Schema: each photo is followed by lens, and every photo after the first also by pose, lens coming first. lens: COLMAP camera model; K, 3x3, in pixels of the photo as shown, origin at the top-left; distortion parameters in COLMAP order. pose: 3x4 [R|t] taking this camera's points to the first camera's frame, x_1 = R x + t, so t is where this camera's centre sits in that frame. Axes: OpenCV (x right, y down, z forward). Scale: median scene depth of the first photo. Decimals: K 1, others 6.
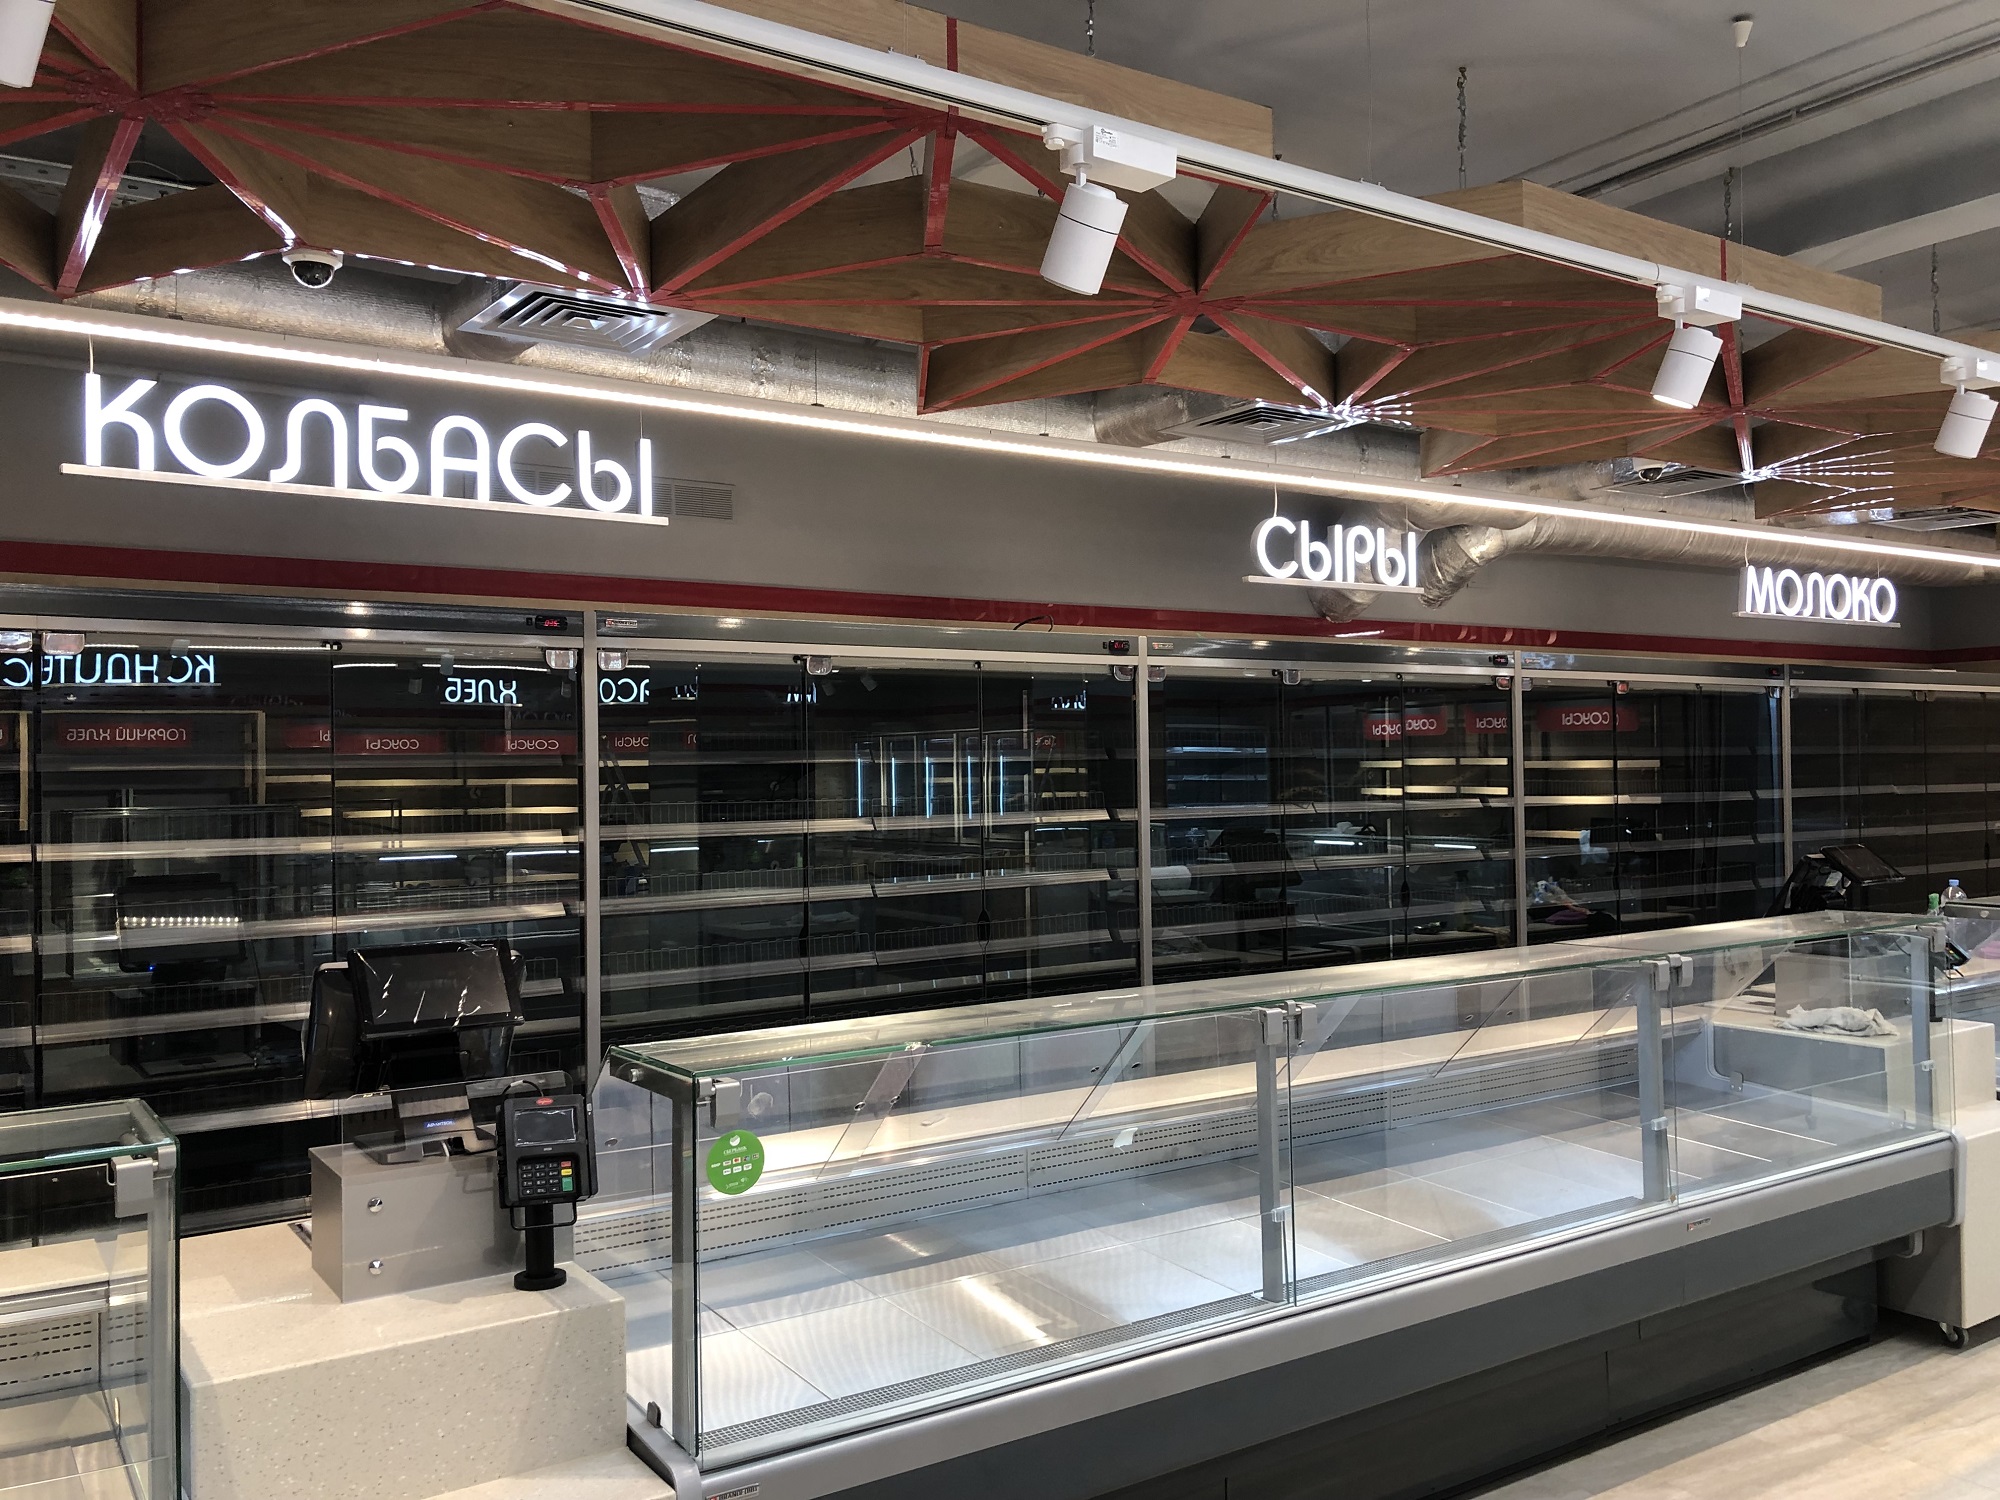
lens RADIAL K [[1656.4, 0, 1027.8], [0, 1656.4, 759.5], [0, 0, 1]] dist [0.062905, -0.110349]
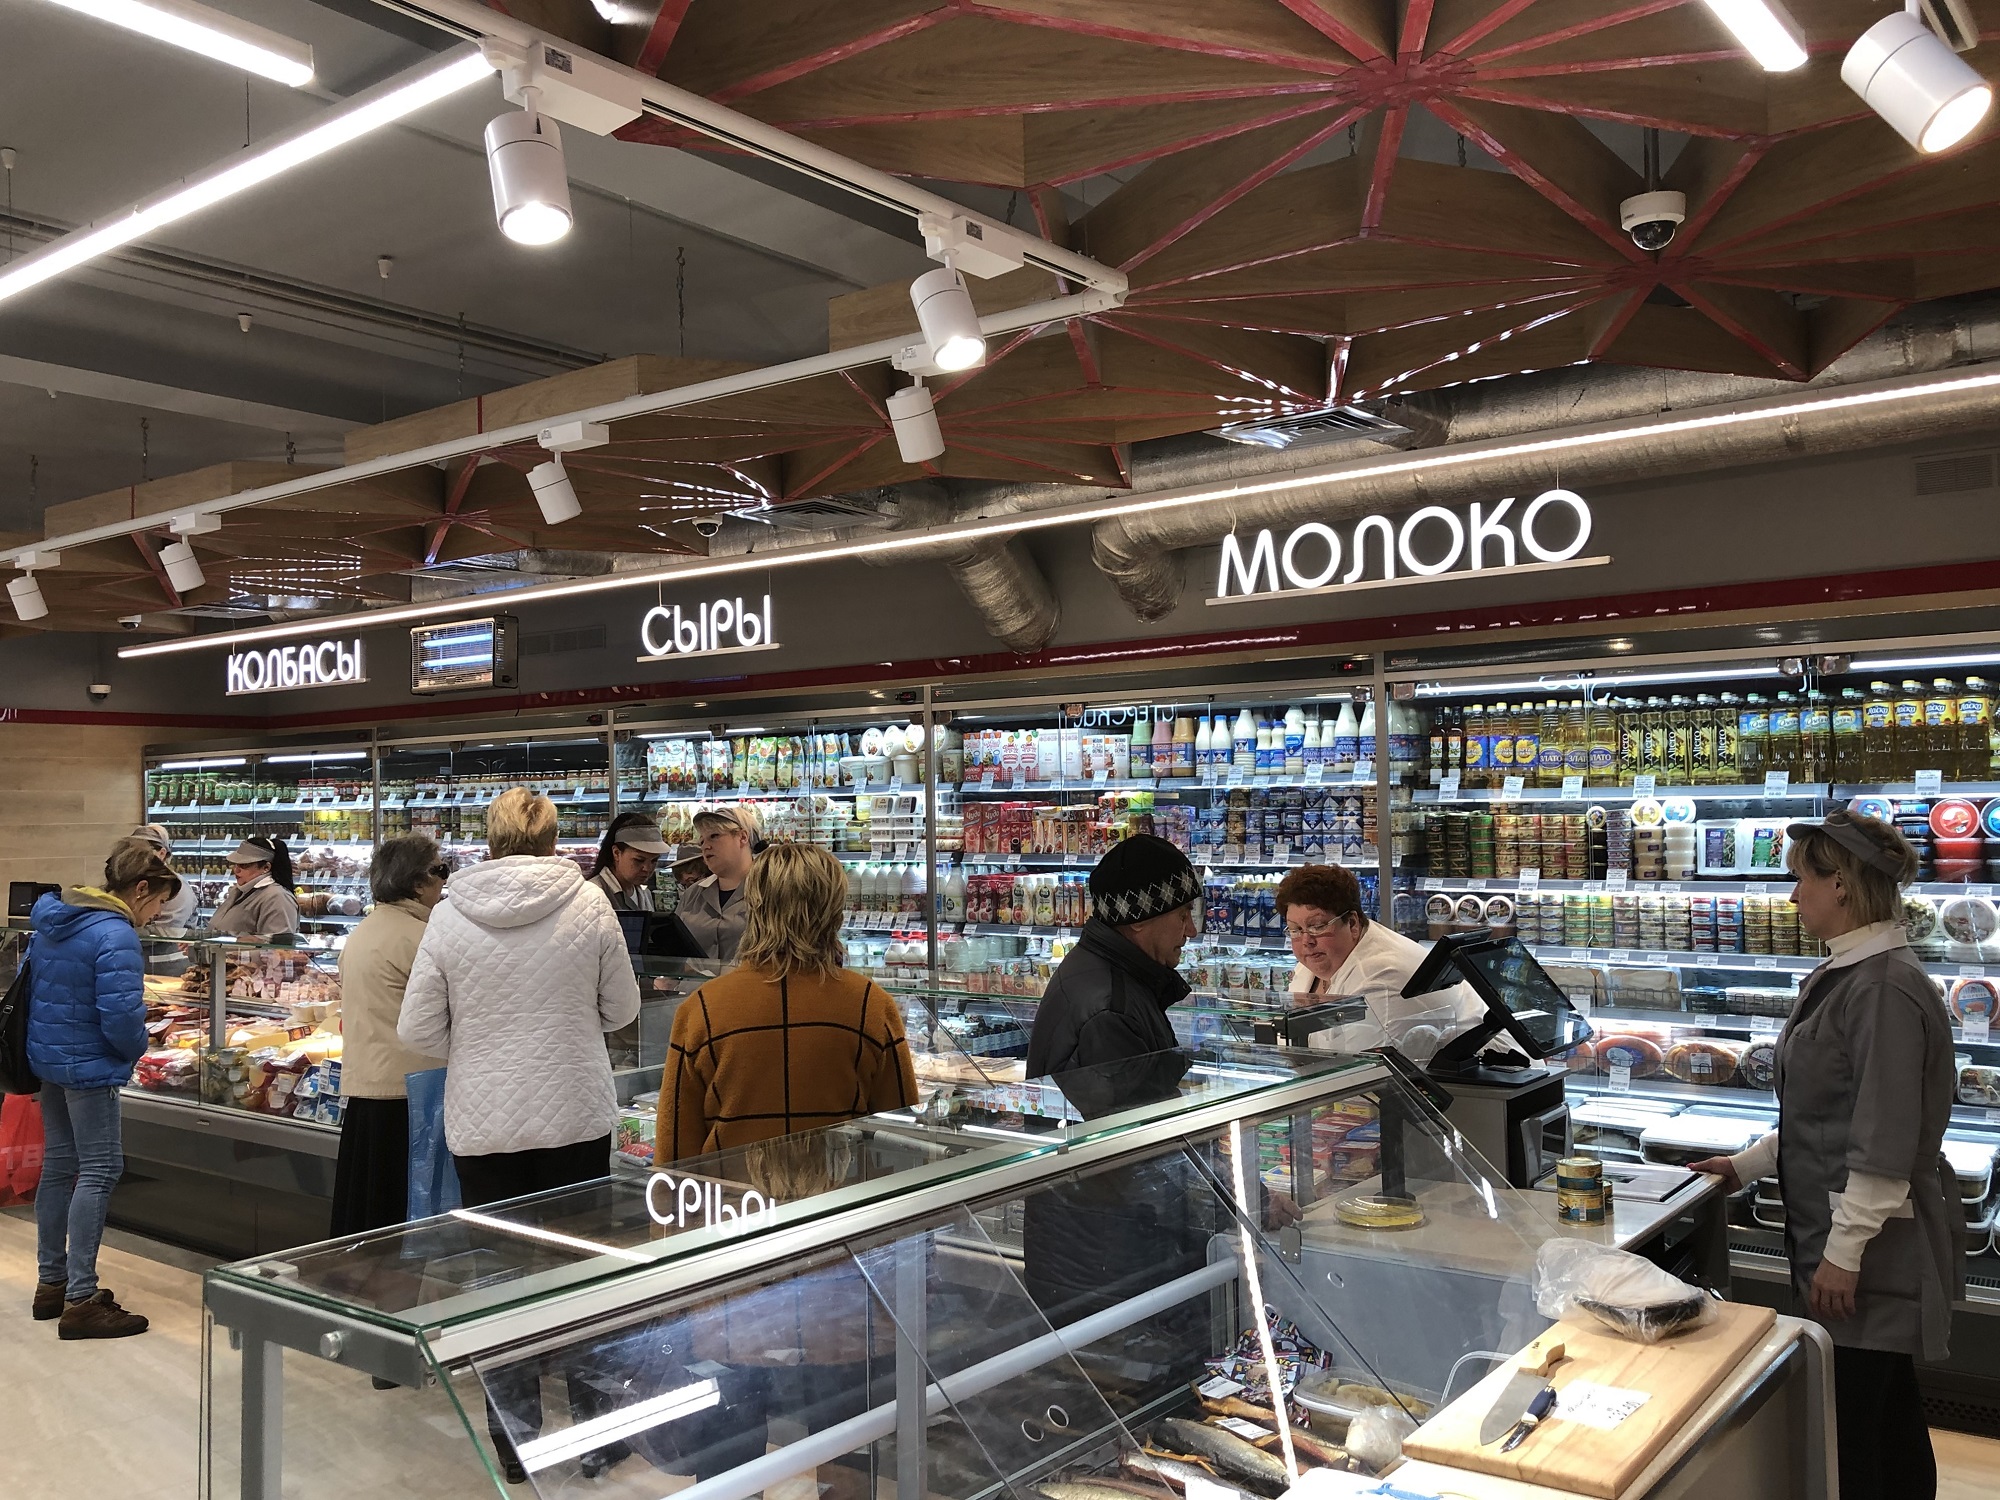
lens RADIAL K [[1656.4, 0, 1027.8], [0, 1656.4, 759.5], [0, 0, 1]] dist [0.062905, -0.110349]
pose [[0.308527, -0.023766, -0.950919, 1.886148], [0.015185, 0.999683, -0.020058, 0.000378], [0.951095, -0.008251, 0.308790, 1.141132]]
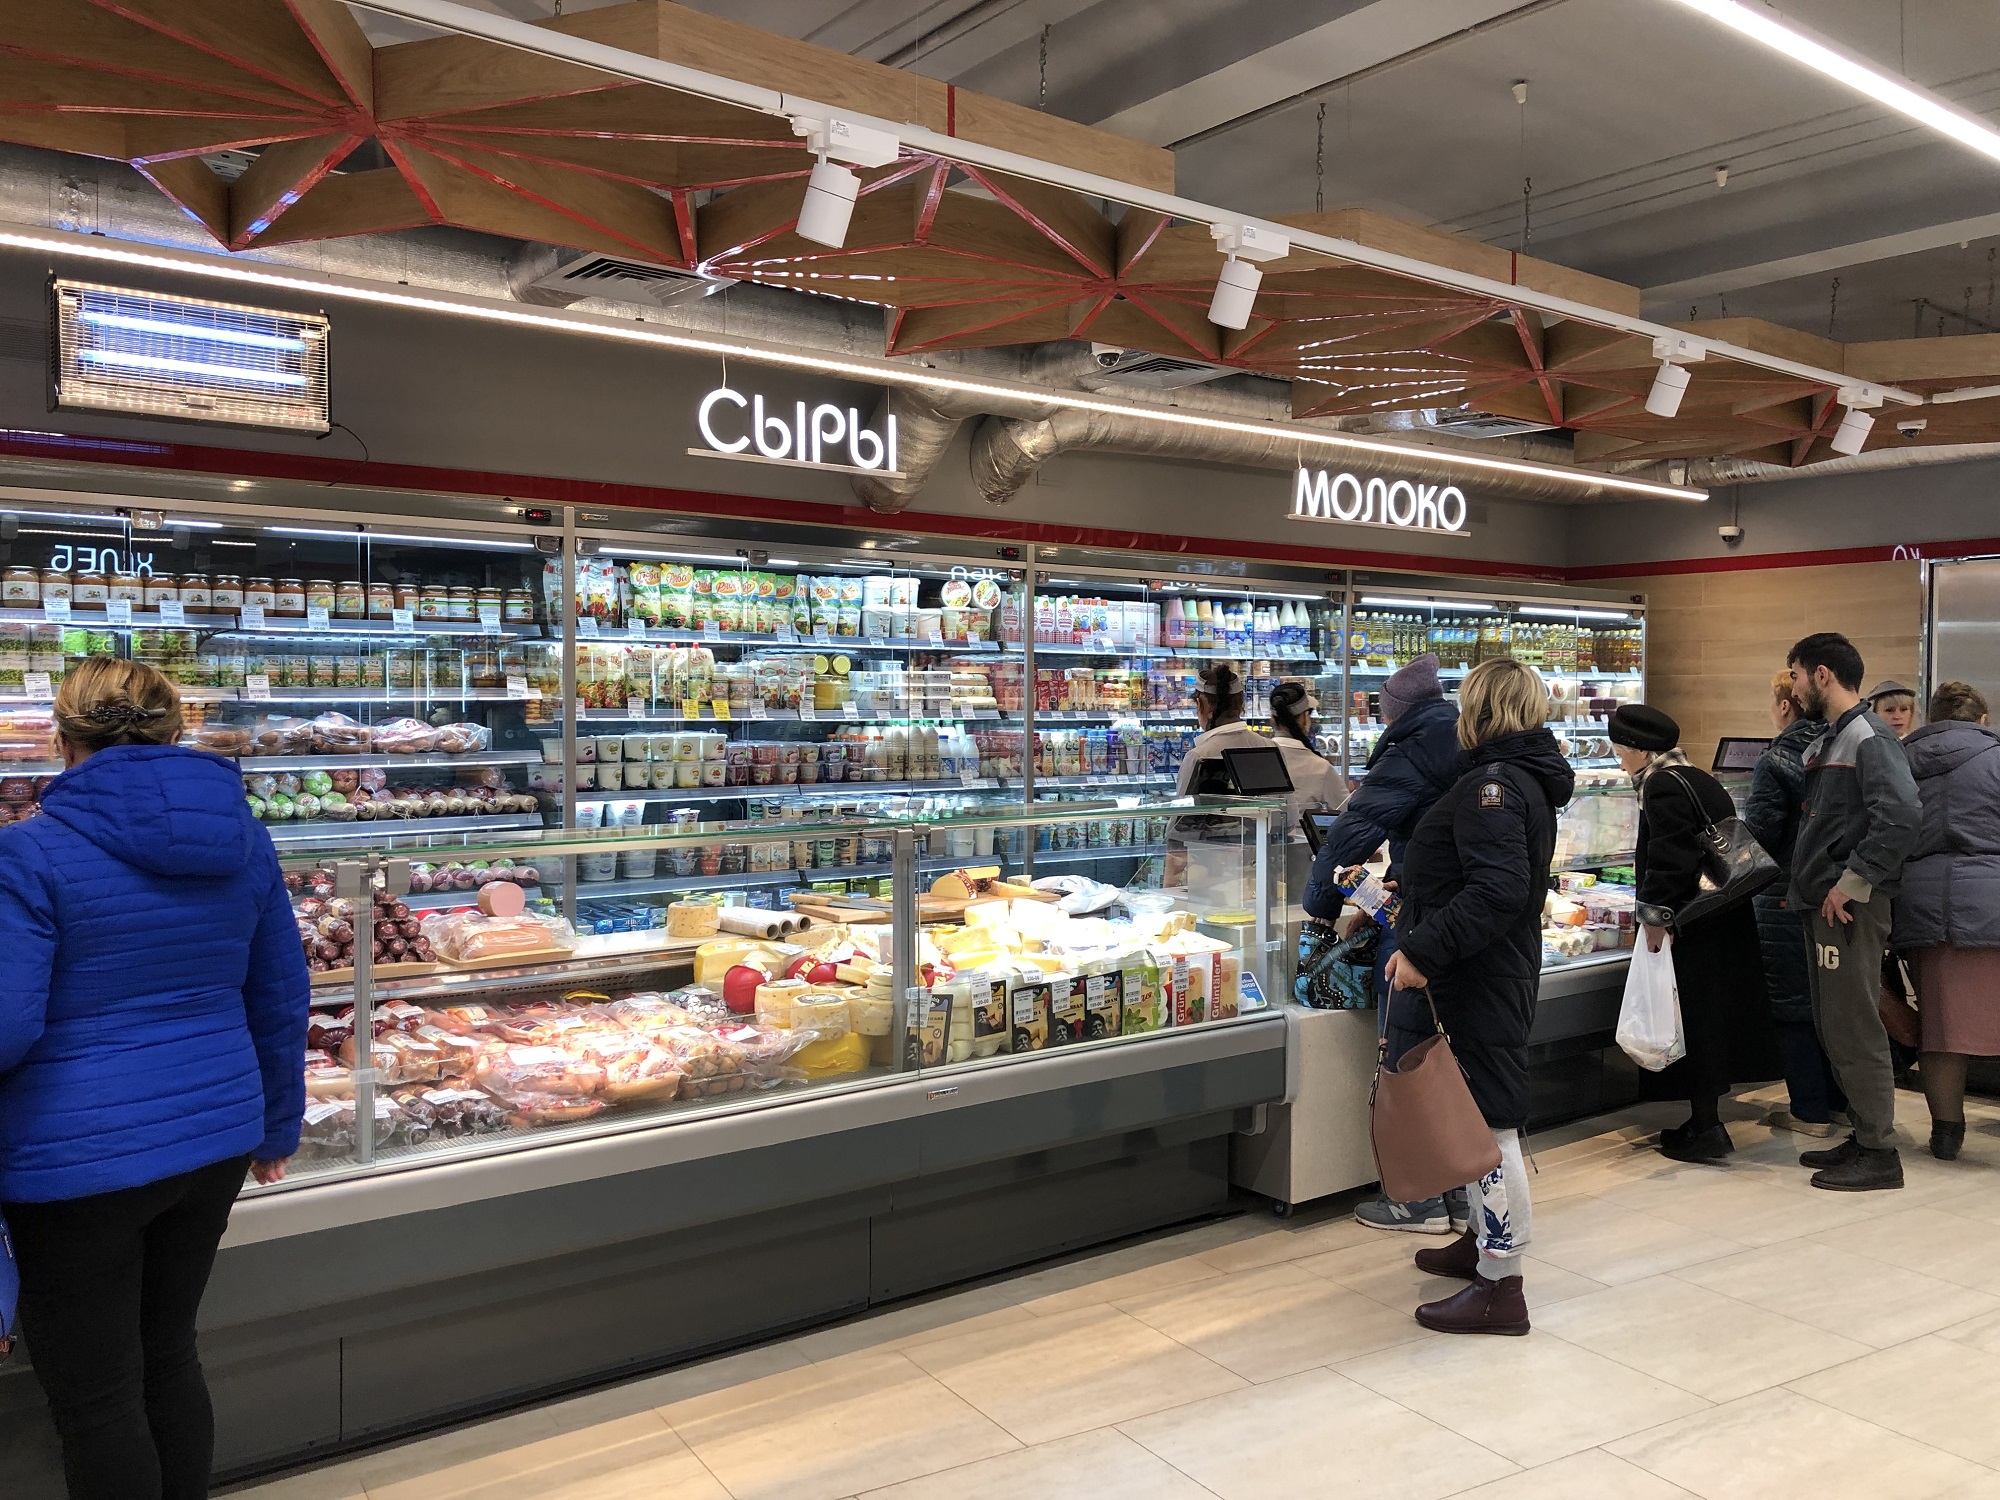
lens RADIAL K [[1645.3, 0, 1018.9], [0, 1645.3, 744.4], [0, 0, 1]] dist [0.071128, -0.066440]
pose [[0.998276, 0.018681, 0.055637, 0.355280], [-0.020651, 0.999172, 0.035057, 0.032217], [-0.054936, -0.036146, 0.997835, 0.015675]]
